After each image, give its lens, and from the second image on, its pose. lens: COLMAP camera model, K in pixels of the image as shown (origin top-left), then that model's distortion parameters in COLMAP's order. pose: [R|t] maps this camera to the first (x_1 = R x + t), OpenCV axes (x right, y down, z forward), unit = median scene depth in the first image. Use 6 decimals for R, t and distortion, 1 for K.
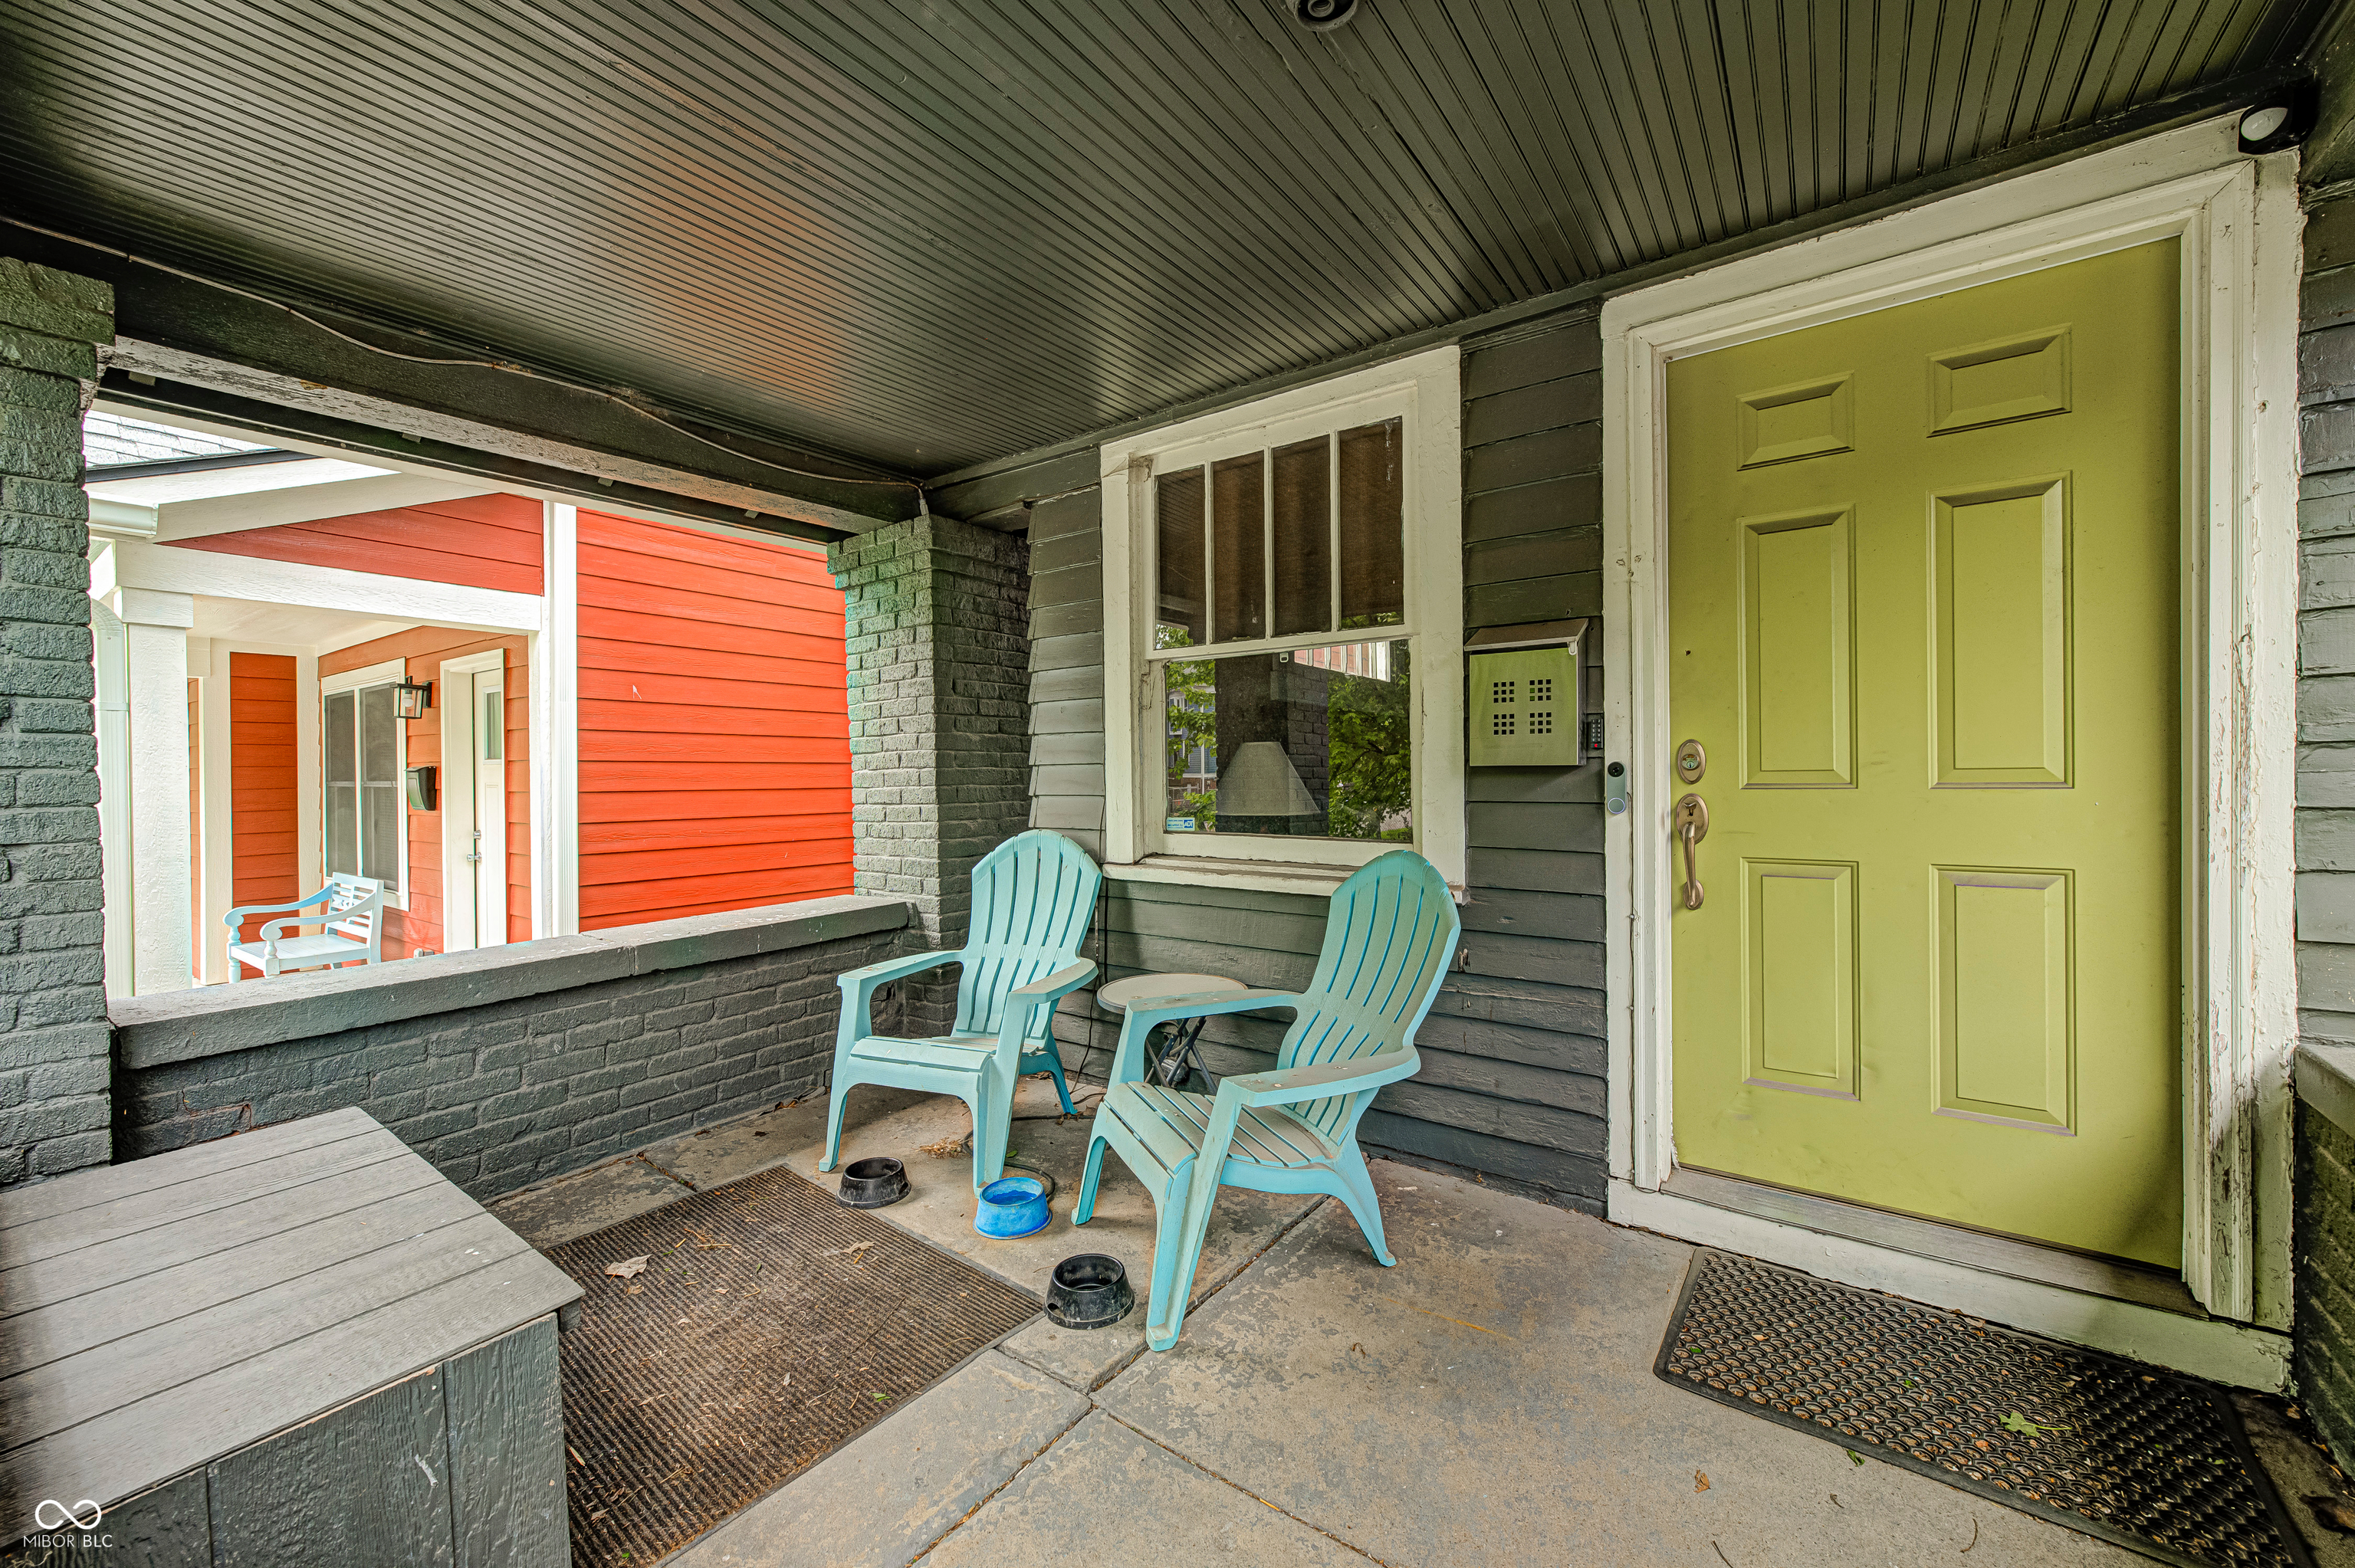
lens RADIAL K [[927.9, 0, 1189.6], [0, 927.9, 773.9], [0, 0, 1]] dist [-0.000961, 0.000436]
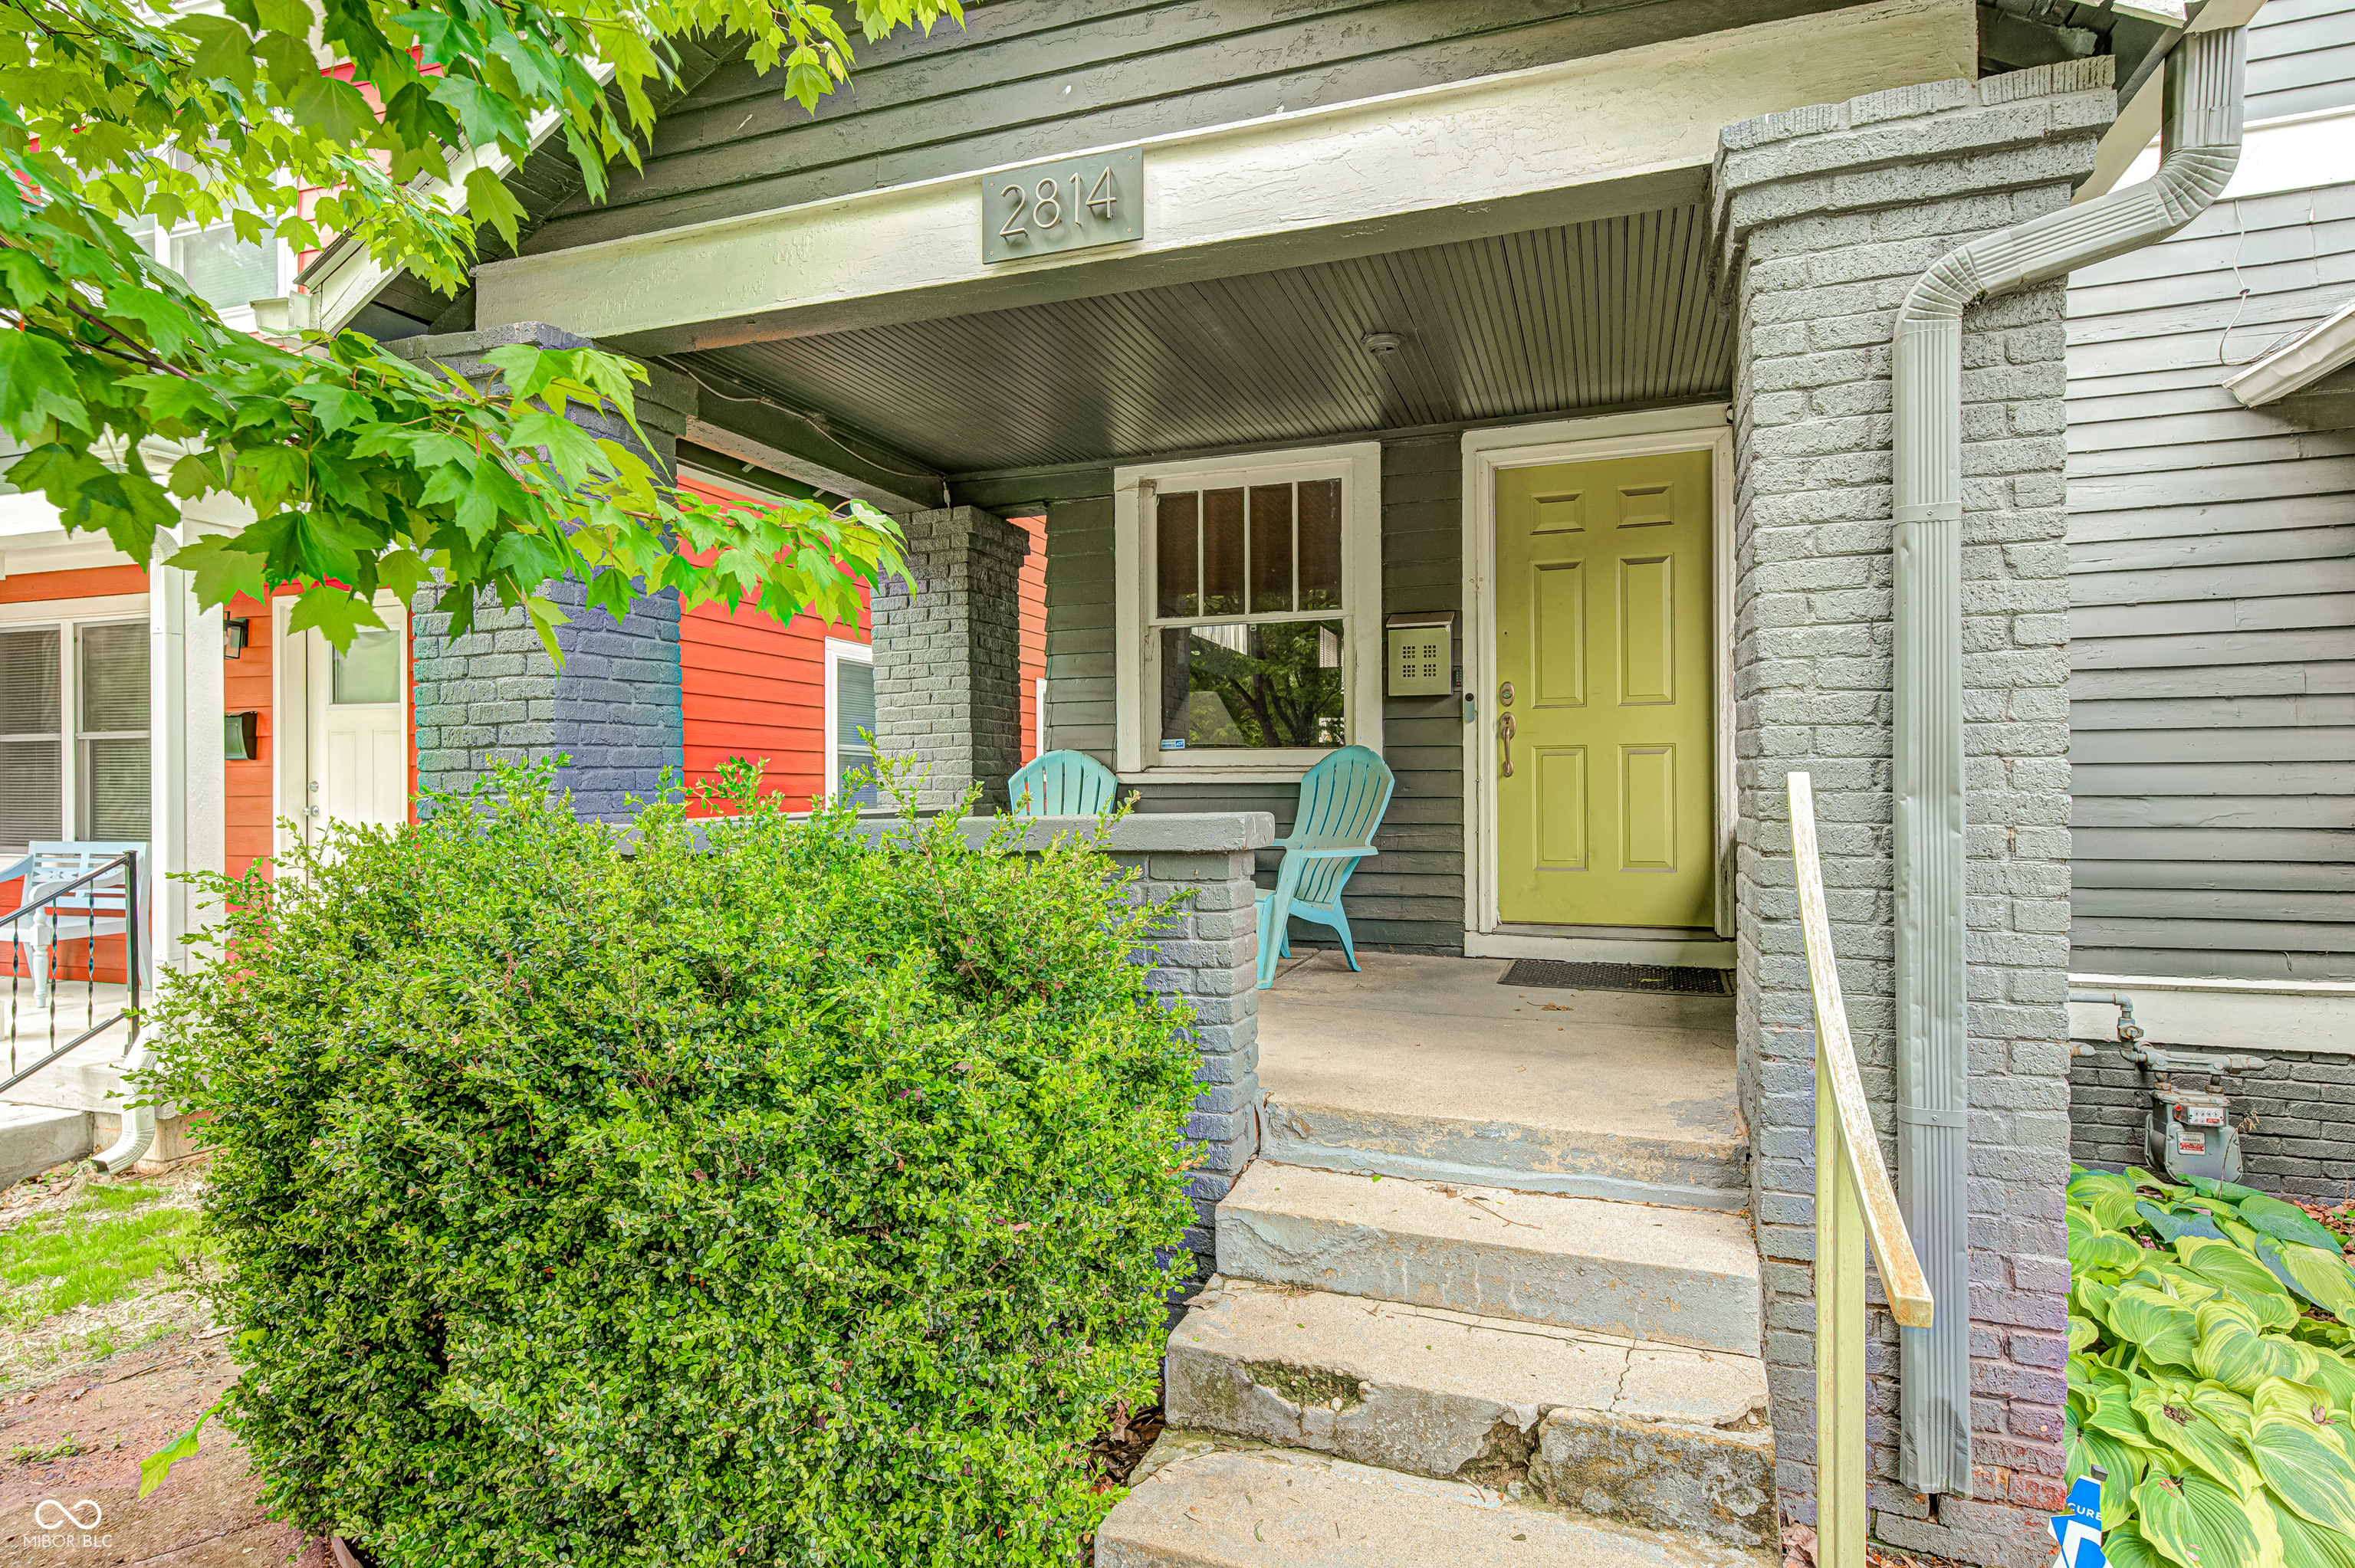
lens RADIAL K [[1323.3, 0, 1177.5], [0, 1323.3, 784.0], [0, 0, 1]] dist [0.006152, 0.000371]
pose [[0.962147, 0.010337, 0.272335, -0.701034], [-0.005507, 0.999814, -0.018495, 0.193288], [-0.272475, 0.016295, 0.962025, -1.173215]]
